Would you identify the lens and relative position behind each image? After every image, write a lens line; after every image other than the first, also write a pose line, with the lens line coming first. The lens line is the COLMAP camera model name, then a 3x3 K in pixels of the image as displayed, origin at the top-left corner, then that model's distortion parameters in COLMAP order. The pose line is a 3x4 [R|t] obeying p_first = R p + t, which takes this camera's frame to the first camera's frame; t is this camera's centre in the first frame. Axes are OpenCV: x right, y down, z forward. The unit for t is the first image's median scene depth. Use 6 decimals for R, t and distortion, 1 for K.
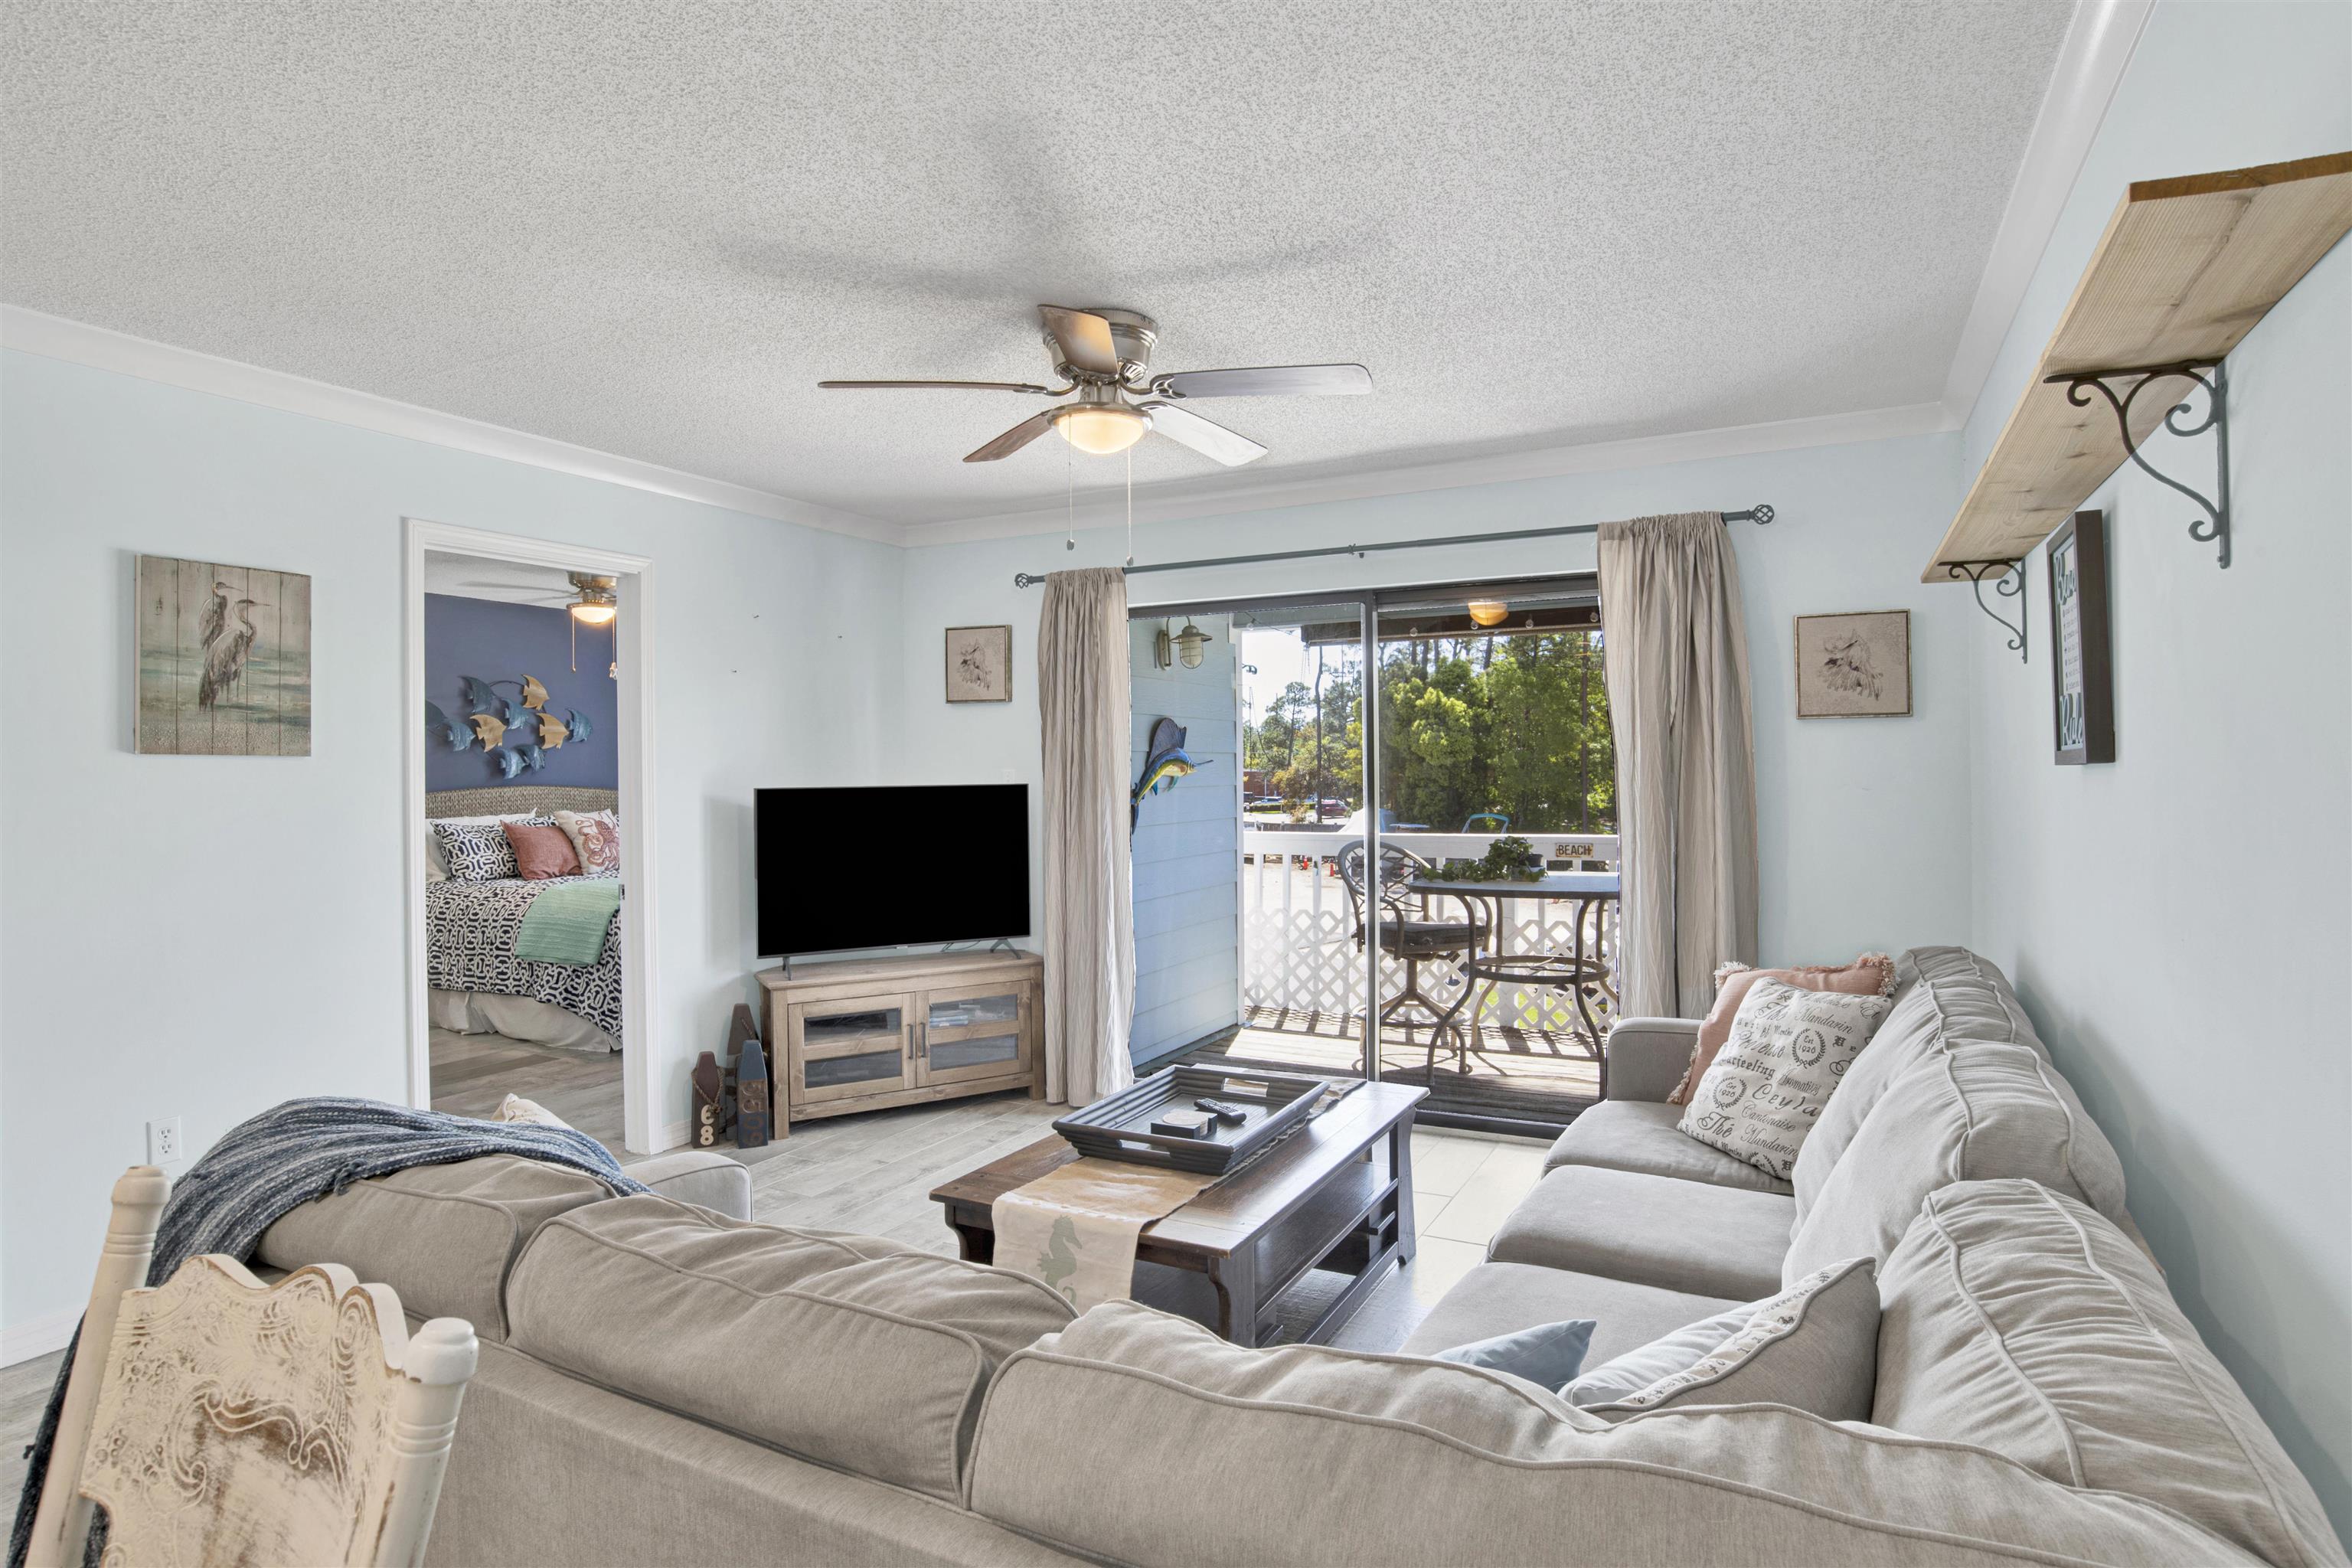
lens RADIAL K [[1229.4, 0, 1188.3], [0, 1229.4, 769.7], [0, 0, 1]] dist [-0.060813, 0.022427]
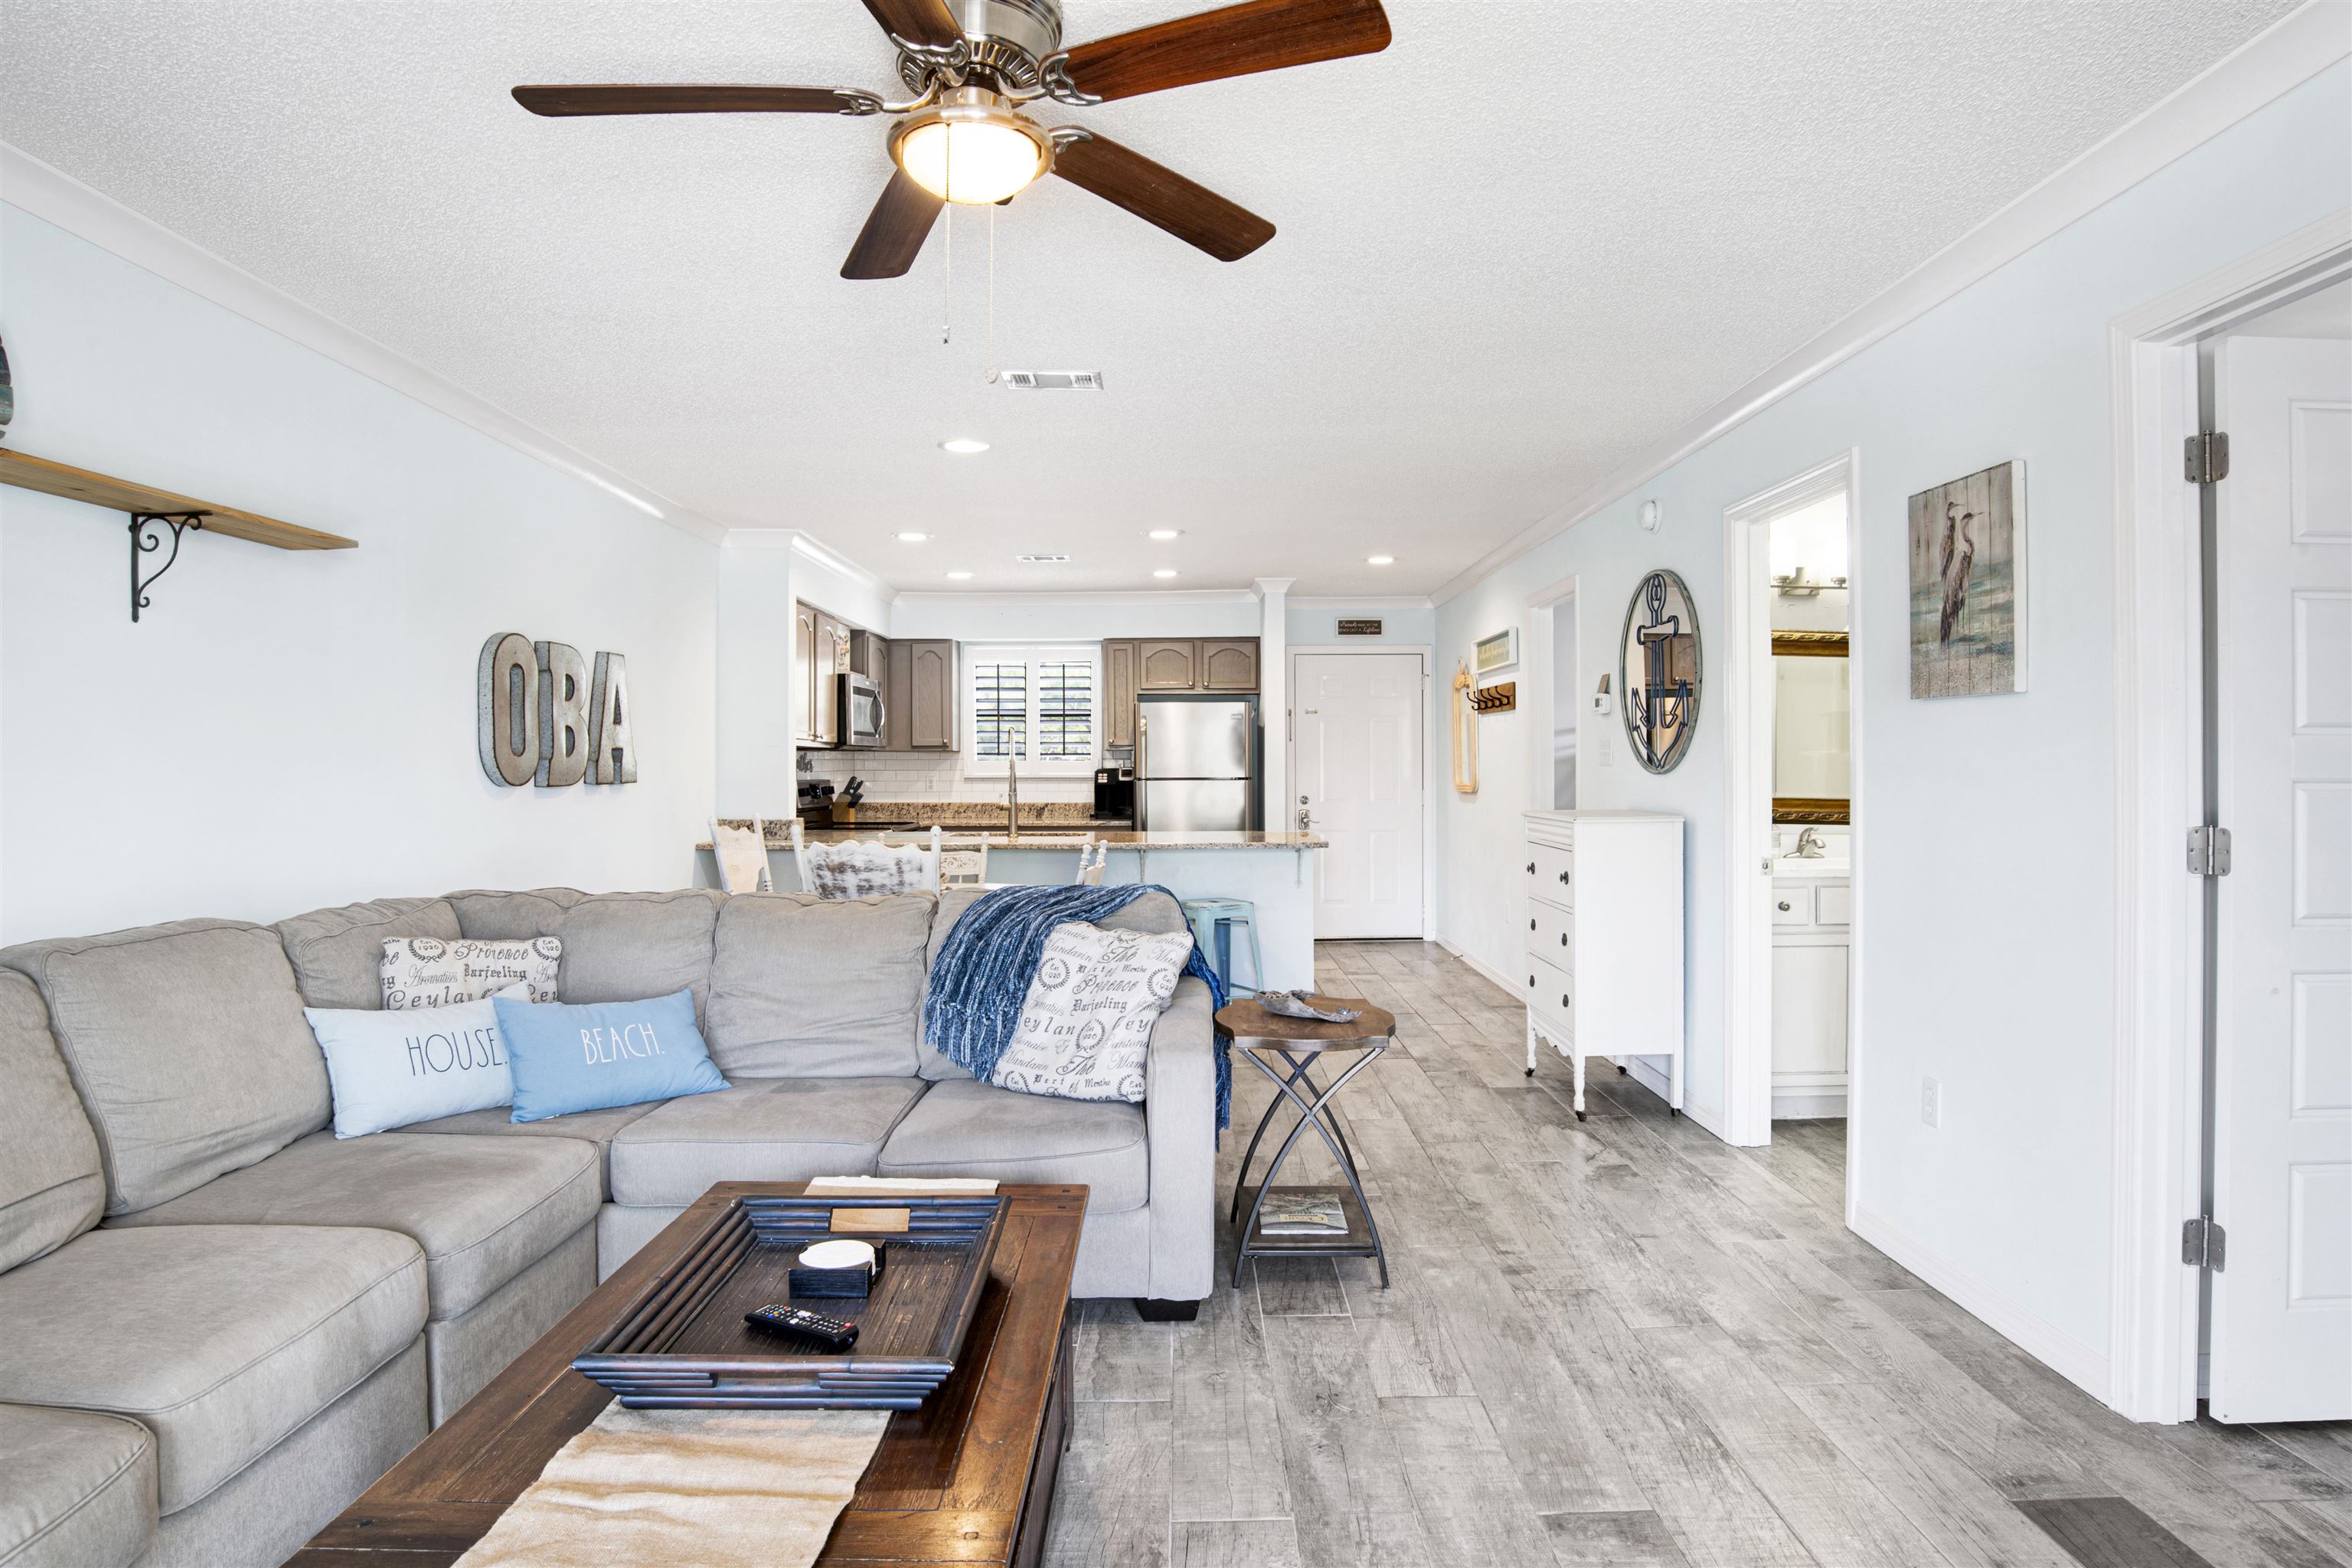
lens RADIAL K [[1292.2, 0, 1165.4], [0, 1292.2, 772.5], [0, 0, 1]] dist [-0.077924, 0.026135]
pose [[-0.888946, 0.011394, -0.457871, 0.120693], [0.007870, 0.999923, 0.009604, 0.026743], [0.457945, 0.004934, -0.888967, 1.359107]]
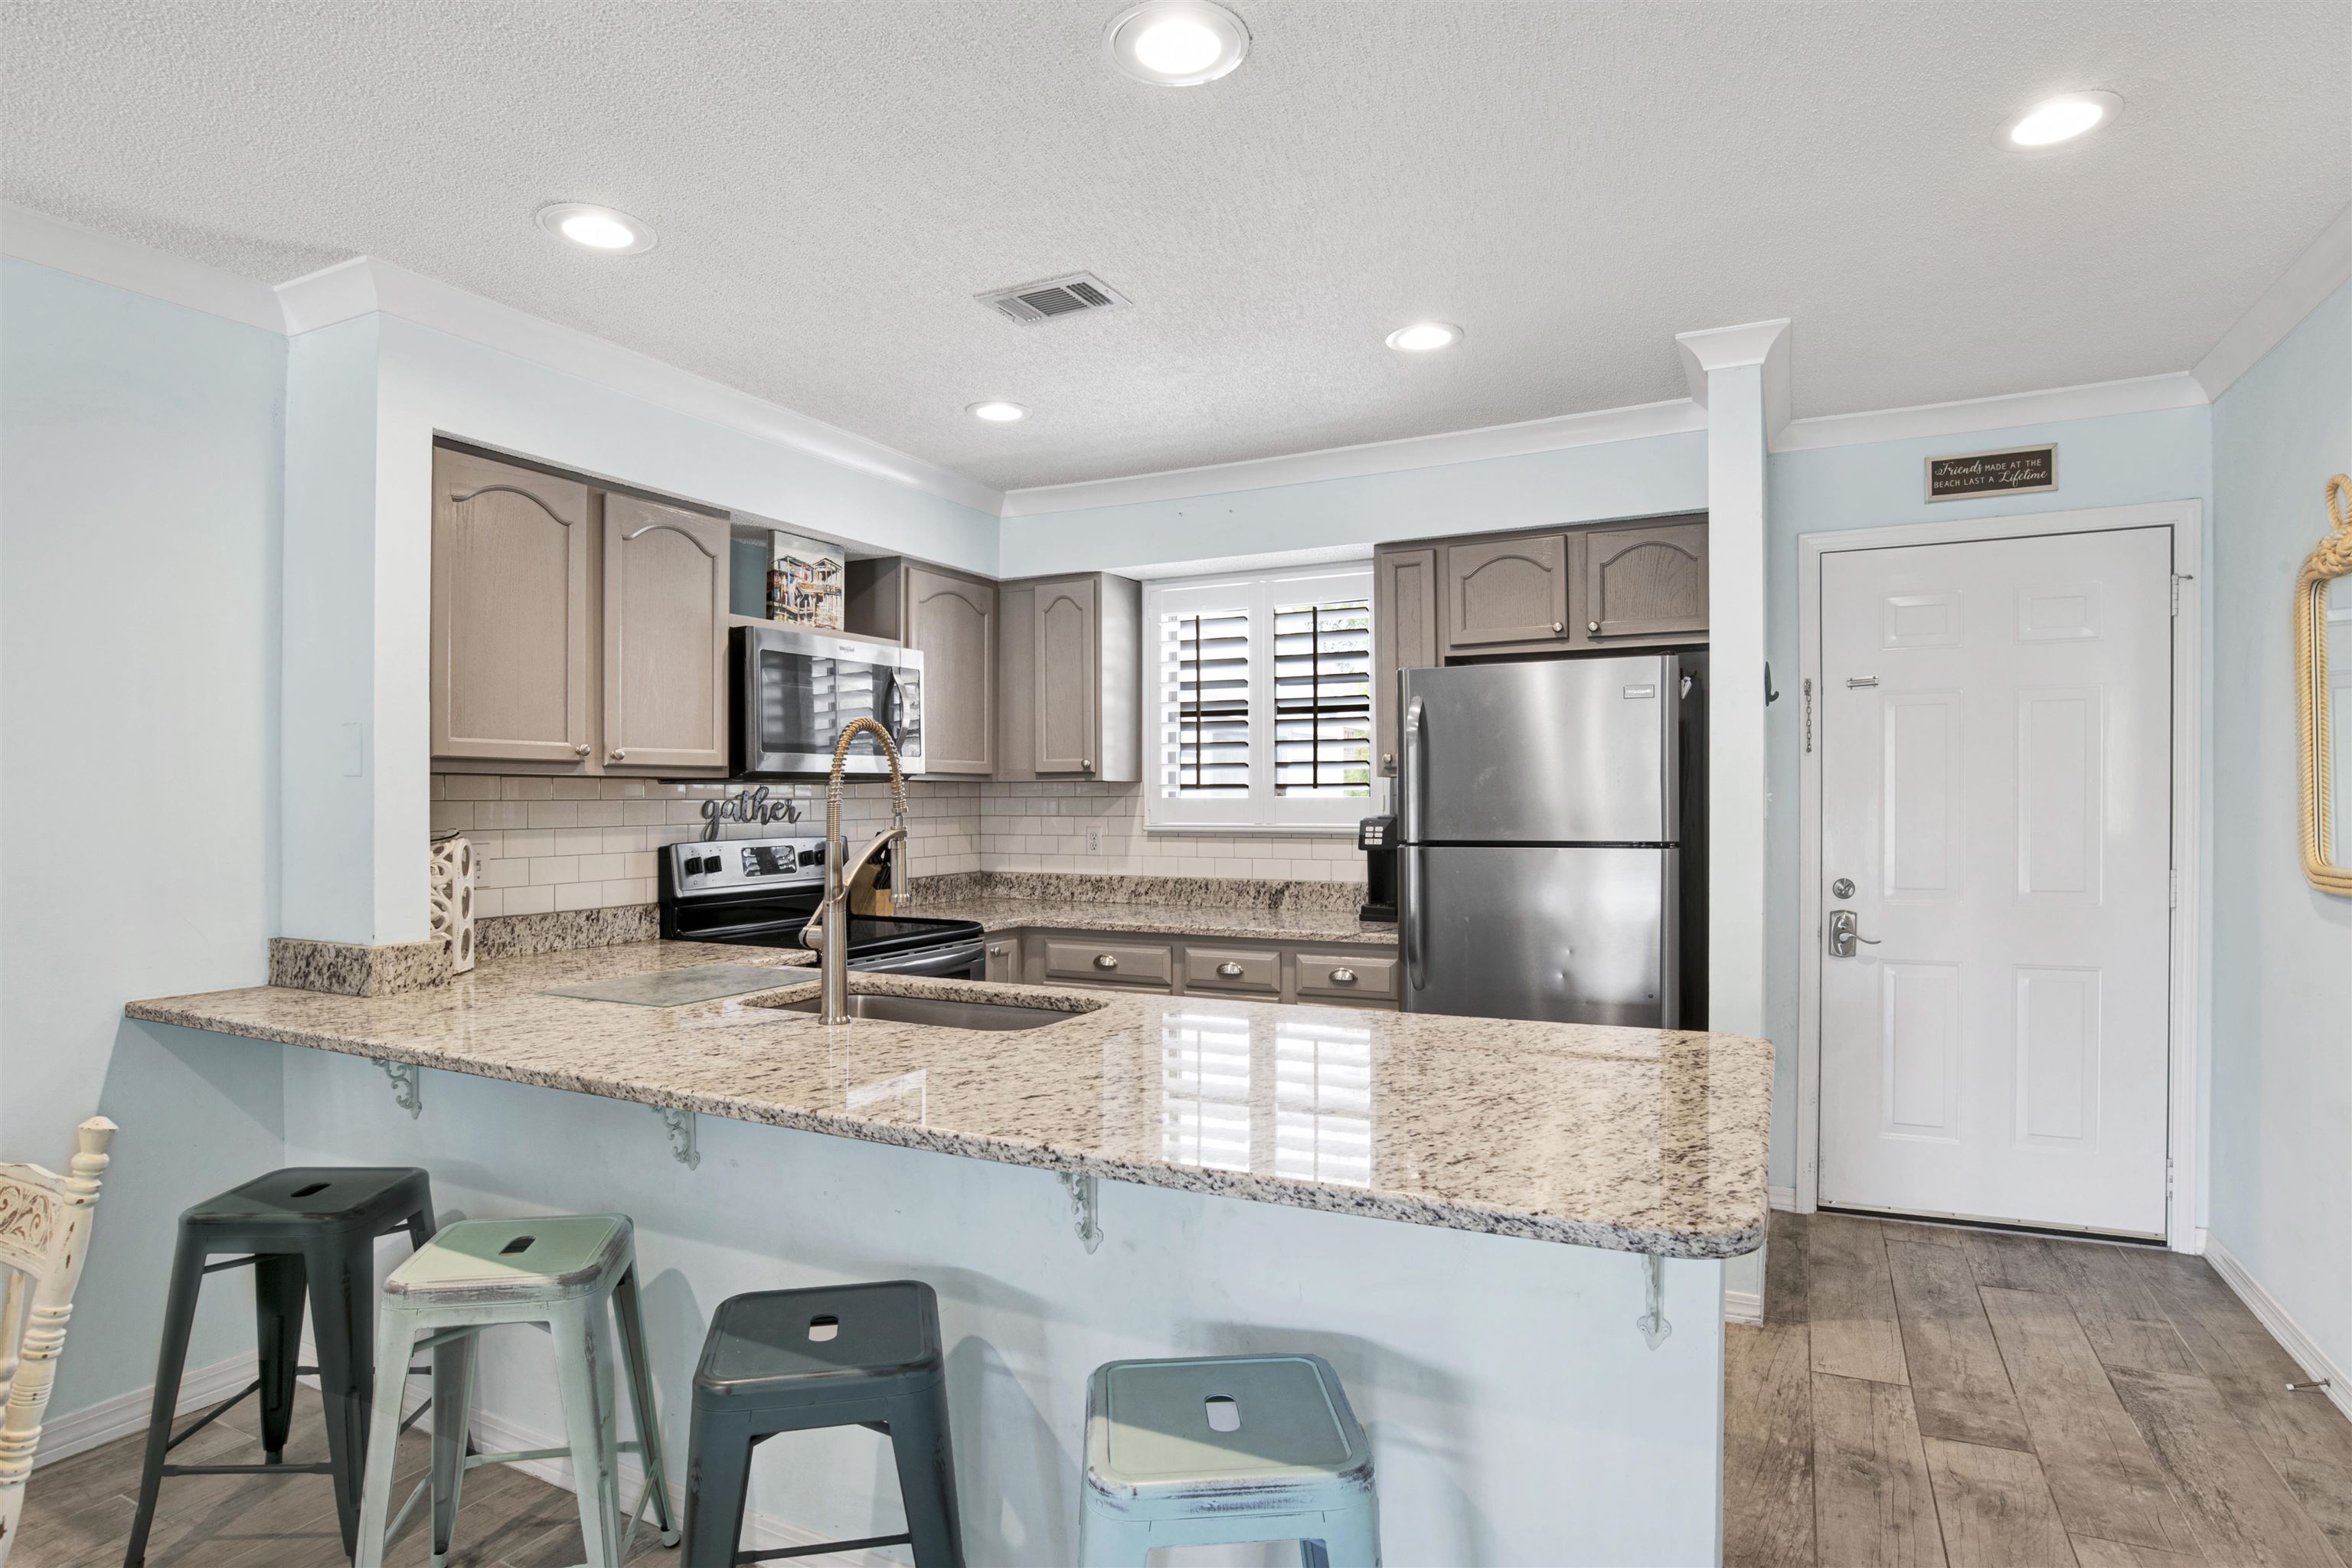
lens RADIAL K [[1241.1, 0, 1181.0], [0, 1241.1, 815.2], [0, 0, 1]] dist [-0.078136, 0.026969]
pose [[-0.999744, 0.012567, -0.018837, -0.707133], [0.012271, 0.999801, 0.015755, 0.021078], [0.019031, 0.015520, -0.999698, 0.241271]]
